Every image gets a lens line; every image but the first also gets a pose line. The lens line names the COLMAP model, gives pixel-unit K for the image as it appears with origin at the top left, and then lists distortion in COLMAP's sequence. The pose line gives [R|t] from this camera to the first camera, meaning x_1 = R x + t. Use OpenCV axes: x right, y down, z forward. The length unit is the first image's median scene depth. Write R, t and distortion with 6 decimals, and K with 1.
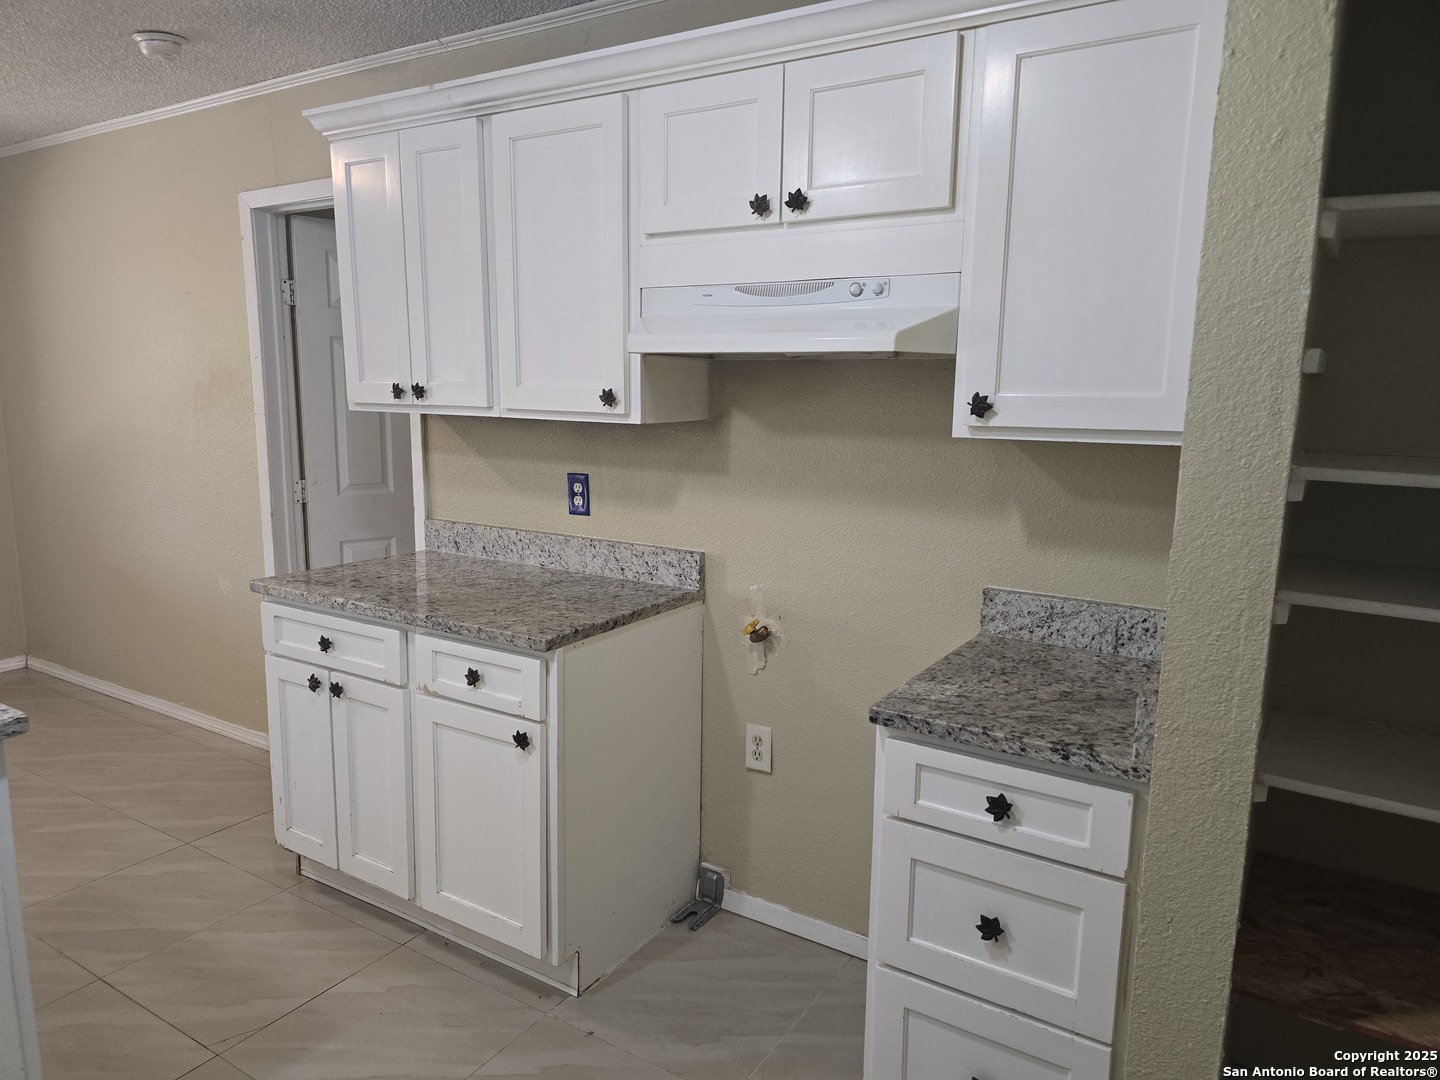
lens RADIAL K [[970.1, 0, 721.2], [0, 970.1, 538.4], [0, 0, 1]] dist [0.046605, -0.039658]
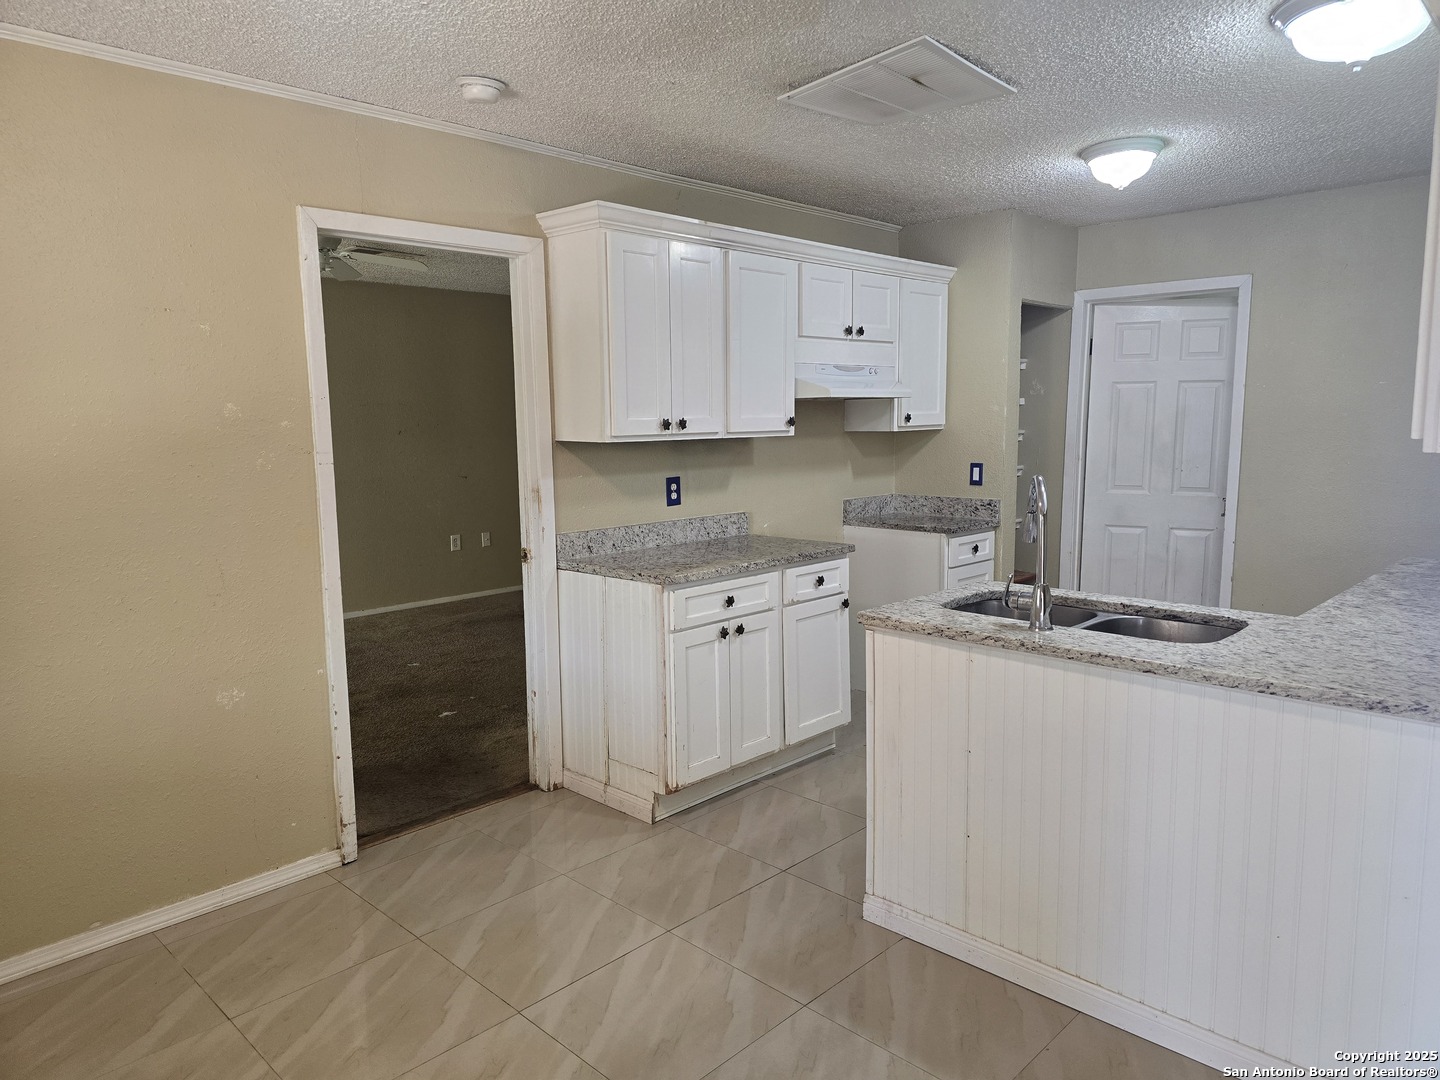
lens RADIAL K [[970.1, 0, 718.1], [0, 970.1, 541.2], [0, 0, 1]] dist [0.046605, -0.039658]
pose [[0.201345, -0.138835, 0.969631, -1.624931], [0.176467, 0.978849, 0.103512, -0.115637], [-0.963493, 0.150266, 0.221586, 0.642102]]
